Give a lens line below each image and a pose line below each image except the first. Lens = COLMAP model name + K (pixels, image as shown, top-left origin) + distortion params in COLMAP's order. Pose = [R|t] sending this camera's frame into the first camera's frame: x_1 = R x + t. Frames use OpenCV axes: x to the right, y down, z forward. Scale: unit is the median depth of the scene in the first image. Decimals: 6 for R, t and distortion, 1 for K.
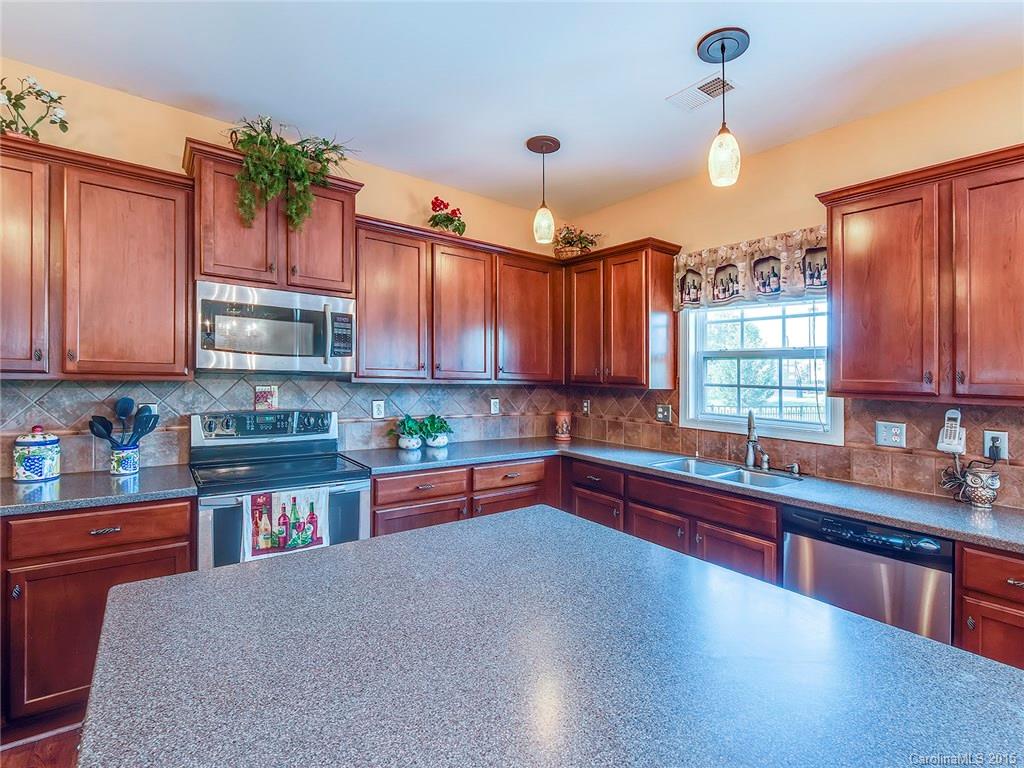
lens RADIAL K [[494.5, 0, 544.8], [0, 494.5, 373.9], [0, 0, 1]] dist [0.002656, -0.009212]
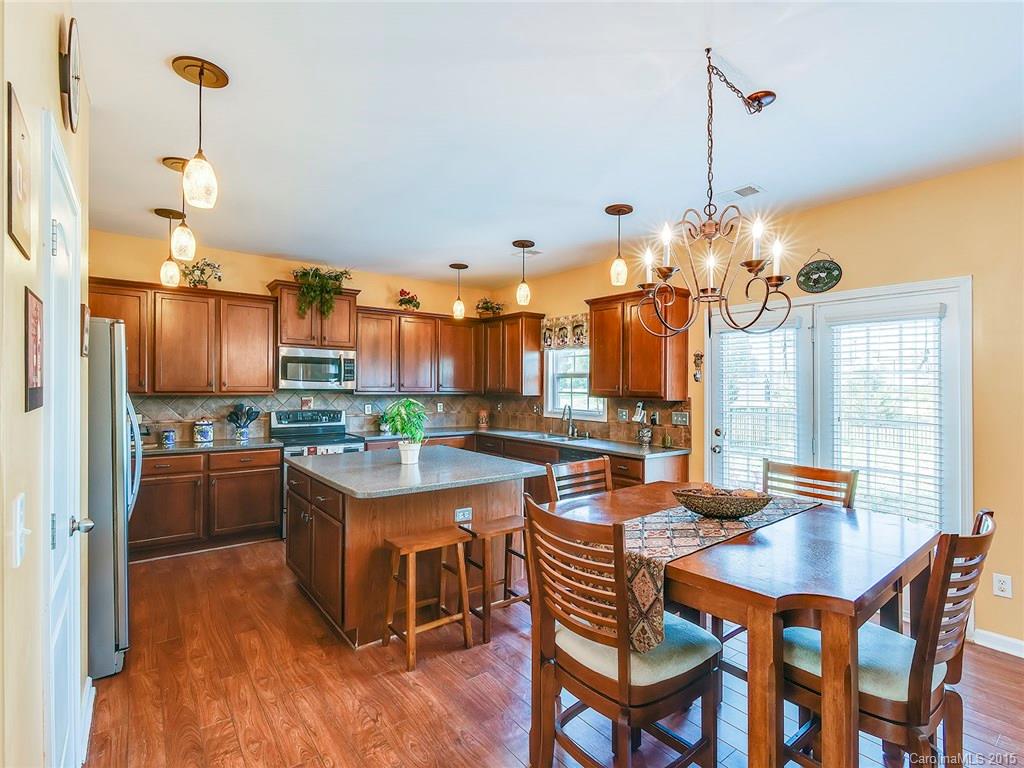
lens RADIAL K [[479.3, 0, 569.2], [0, 479.3, 361.0], [0, 0, 1]] dist [0.000146, -0.000153]
pose [[0.997389, -0.011126, 0.071356, 0.296220], [0.014561, 0.998751, -0.047793, -0.010377], [-0.070735, 0.048707, 0.996305, -0.873786]]
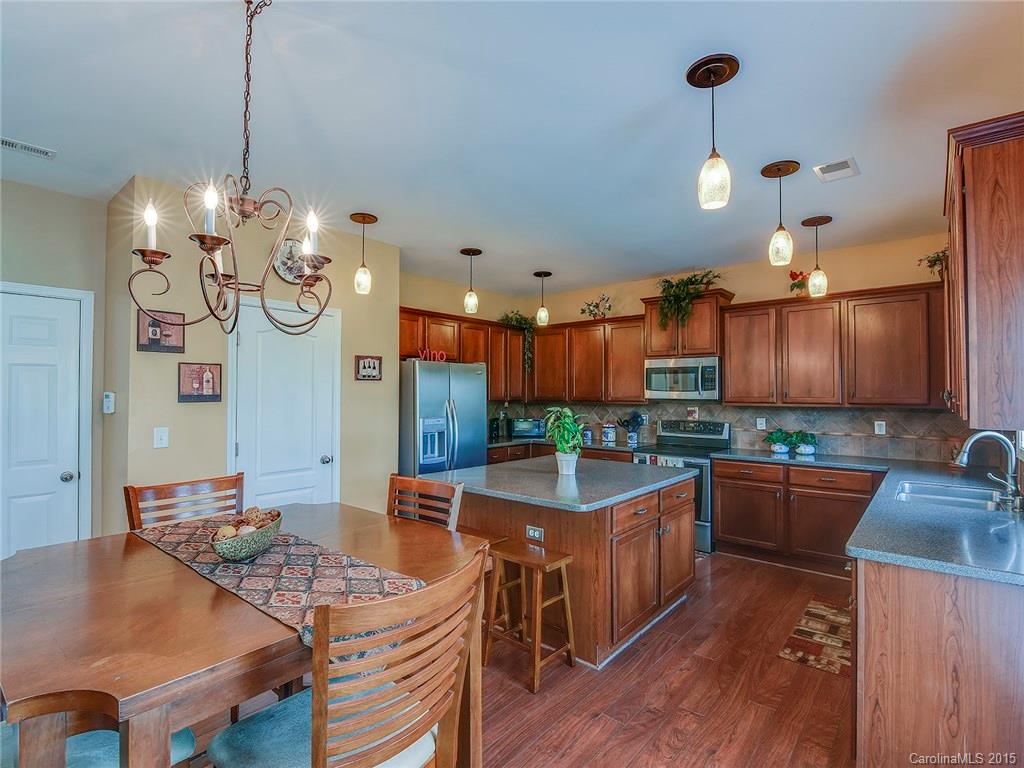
lens RADIAL K [[500.2, 0, 494.7], [0, 500.2, 383.7], [0, 0, 1]] dist [-0.049863, -0.000637]
pose [[0.164664, -0.044402, -0.985350, 1.119784], [0.004480, 0.999010, -0.044268, 0.014283], [0.986340, 0.002875, 0.164700, -0.045722]]
